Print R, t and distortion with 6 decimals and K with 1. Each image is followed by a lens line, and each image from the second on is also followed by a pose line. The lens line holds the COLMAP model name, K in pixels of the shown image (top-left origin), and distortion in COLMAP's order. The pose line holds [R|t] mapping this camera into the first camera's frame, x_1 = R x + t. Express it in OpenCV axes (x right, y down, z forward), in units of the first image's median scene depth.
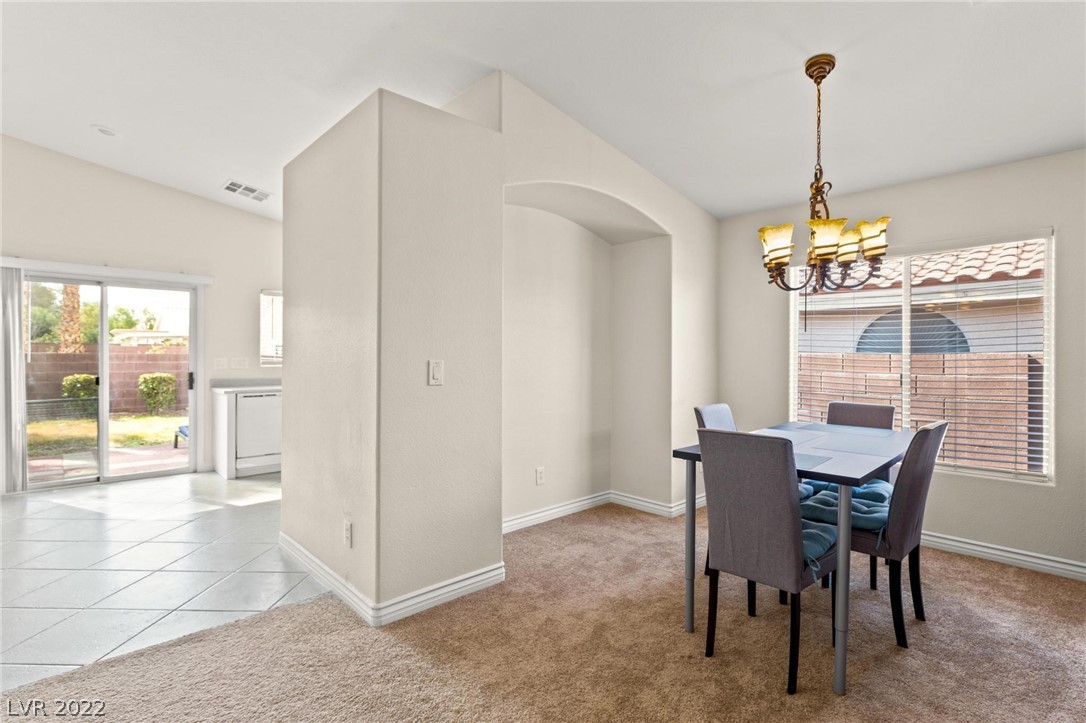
lens RADIAL K [[510.6, 0, 549.3], [0, 510.6, 357.1], [0, 0, 1]] dist [-0.000127, -0.000057]
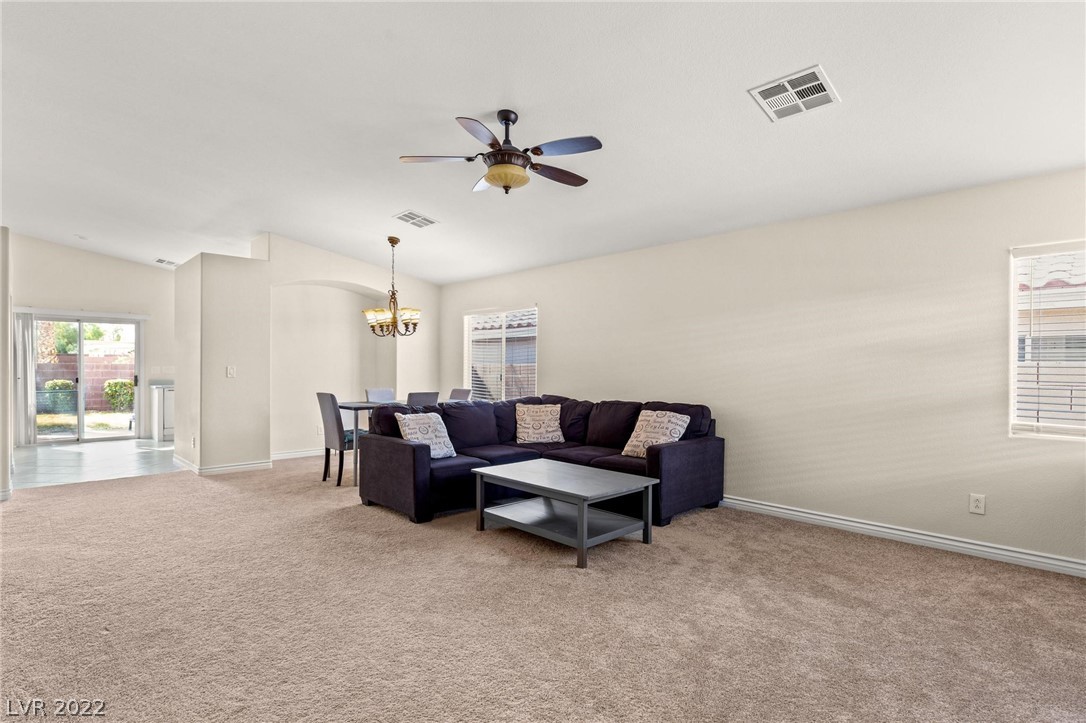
lens RADIAL K [[531.0, 0, 546.0], [0, 531.0, 368.4], [0, 0, 1]] dist [-0.004922, -0.001171]
pose [[0.999873, -0.001552, 0.015861, 0.288036], [0.001497, 0.999993, 0.003525, 0.002344], [-0.015867, -0.003501, 0.999868, -0.350117]]
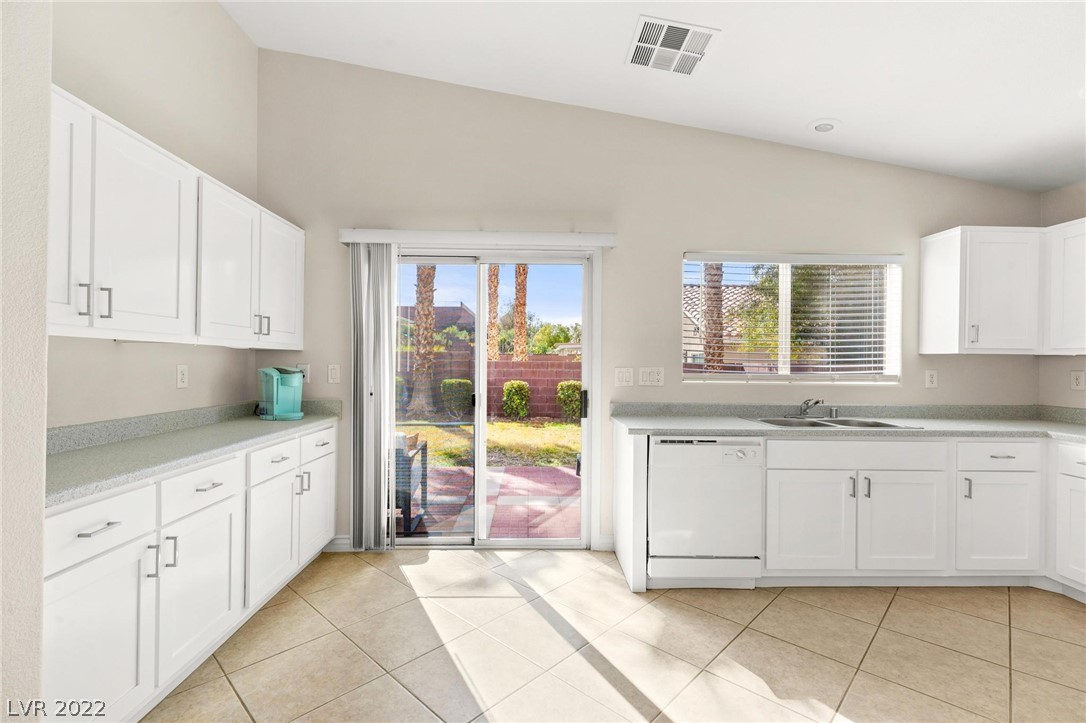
lens RADIAL K [[485.2, 0, 543.0], [0, 485.2, 361.5], [0, 0, 1]] dist [0.002982, 0.000323]
pose [[0.737875, -0.000195, -0.674937, -0.177557], [-0.005576, 0.999964, -0.006384, -0.000572], [0.674914, 0.008474, 0.737847, 0.277611]]
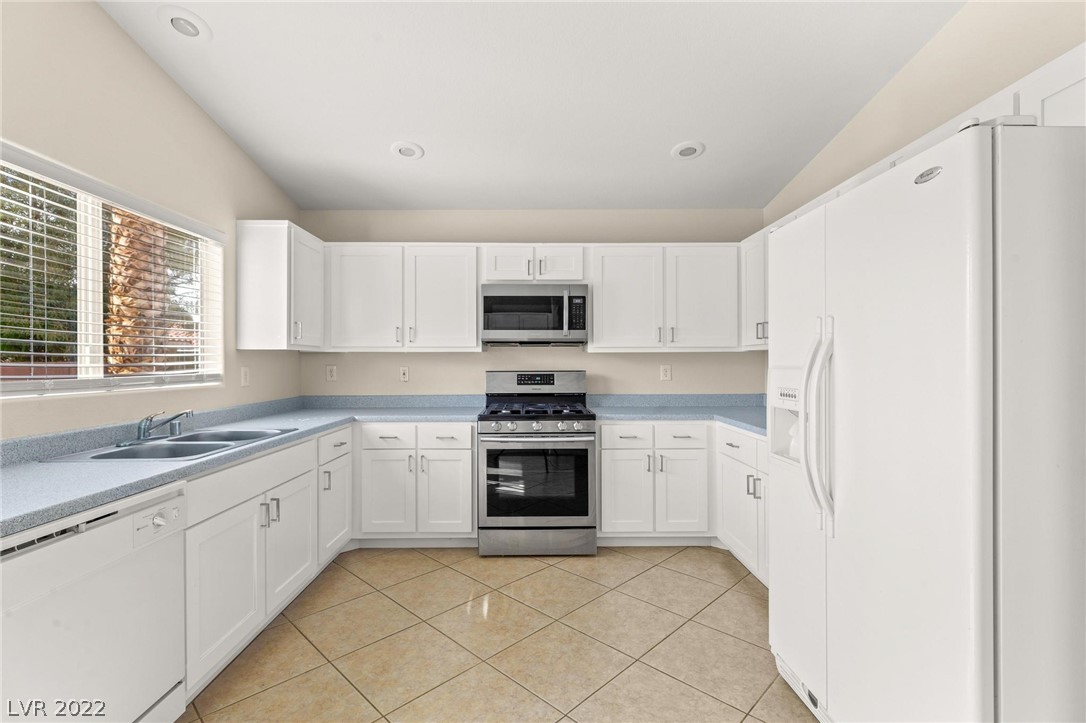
lens RADIAL K [[493.9, 0, 532.2], [0, 493.9, 364.3], [0, 0, 1]] dist [0.004814, 0.000345]
pose [[0.692322, -0.012344, 0.721483, -0.300677], [0.010275, 0.999921, 0.007248, -0.000393], [-0.721516, 0.002396, 0.692394, 0.352963]]
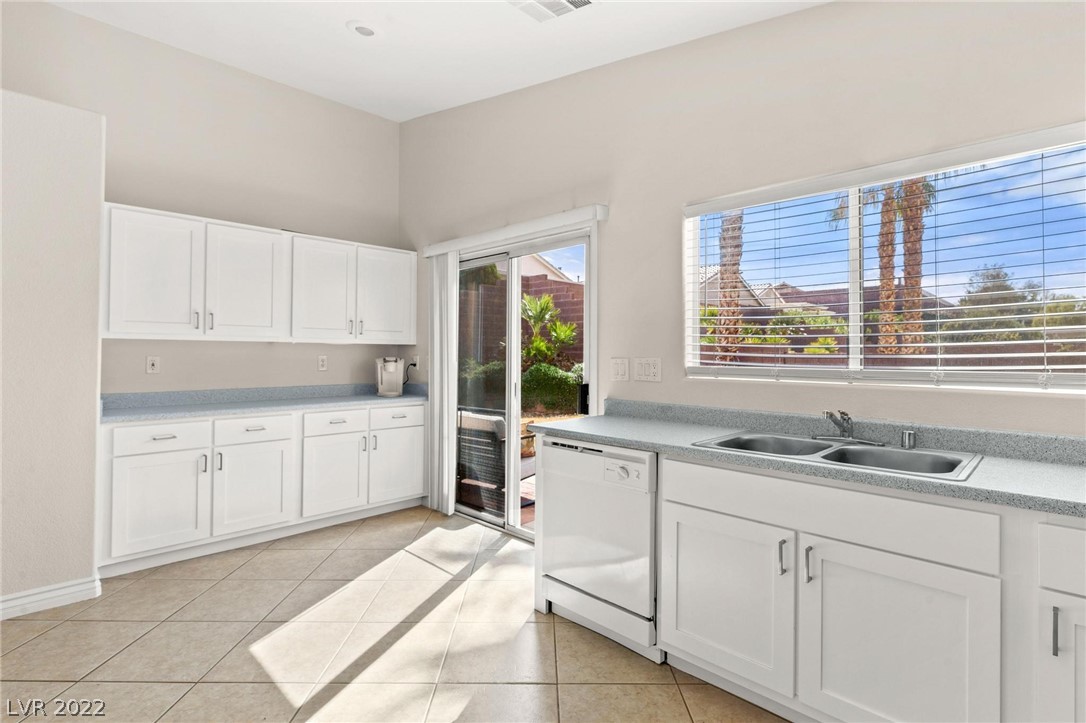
lens RADIAL K [[522.1, 0, 538.7], [0, 522.1, 346.8], [0, 0, 1]] dist [-0.004441, -0.000391]
pose [[0.024229, -0.017885, -0.999546, -0.067802], [-0.005216, 0.999824, -0.018017, 0.000147], [0.999693, 0.005650, 0.024132, 0.494665]]
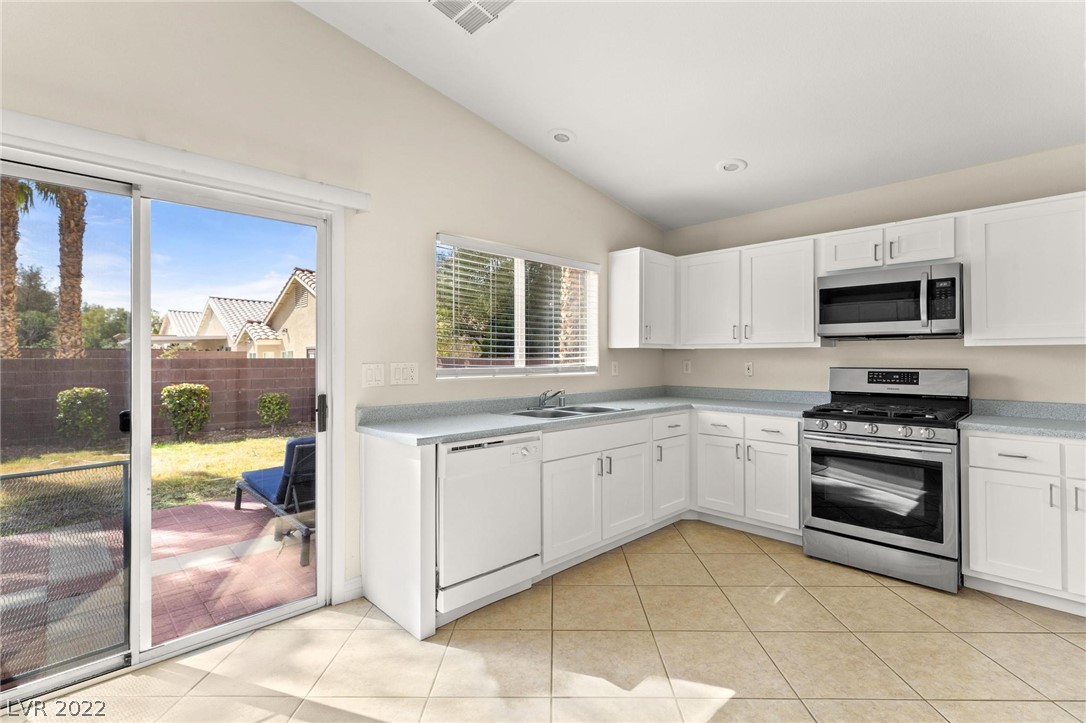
lens RADIAL K [[498.9, 0, 547.3], [0, 498.9, 353.6], [0, 0, 1]] dist [0.003735, 0.000556]
pose [[0.999939, -0.008743, 0.006778, -0.262041], [0.008821, 0.999894, -0.011555, -0.000388], [-0.006676, 0.011615, 0.999910, 0.284086]]
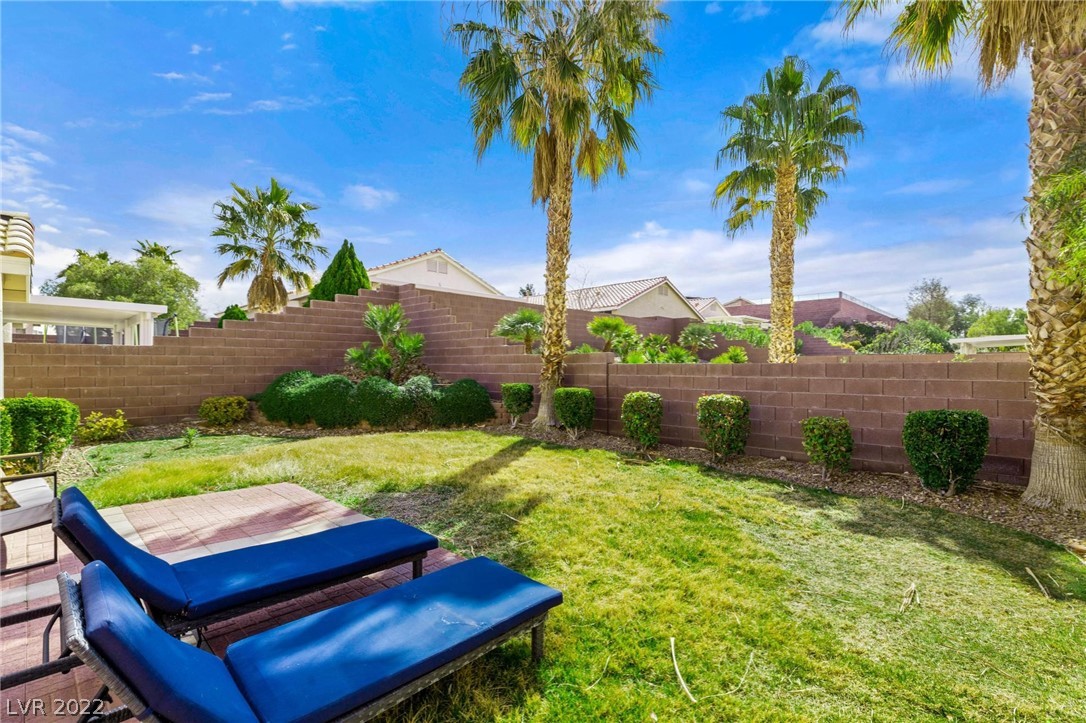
lens RADIAL K [[485.2, 0, 543.0], [0, 485.2, 361.5], [0, 0, 1]] dist [0.002982, 0.000323]
pose [[0.037237, -0.014145, -0.999206, -0.208744], [0.000543, 0.999900, -0.014134, -0.000766], [0.999306, -0.000016, 0.037241, 0.848377]]
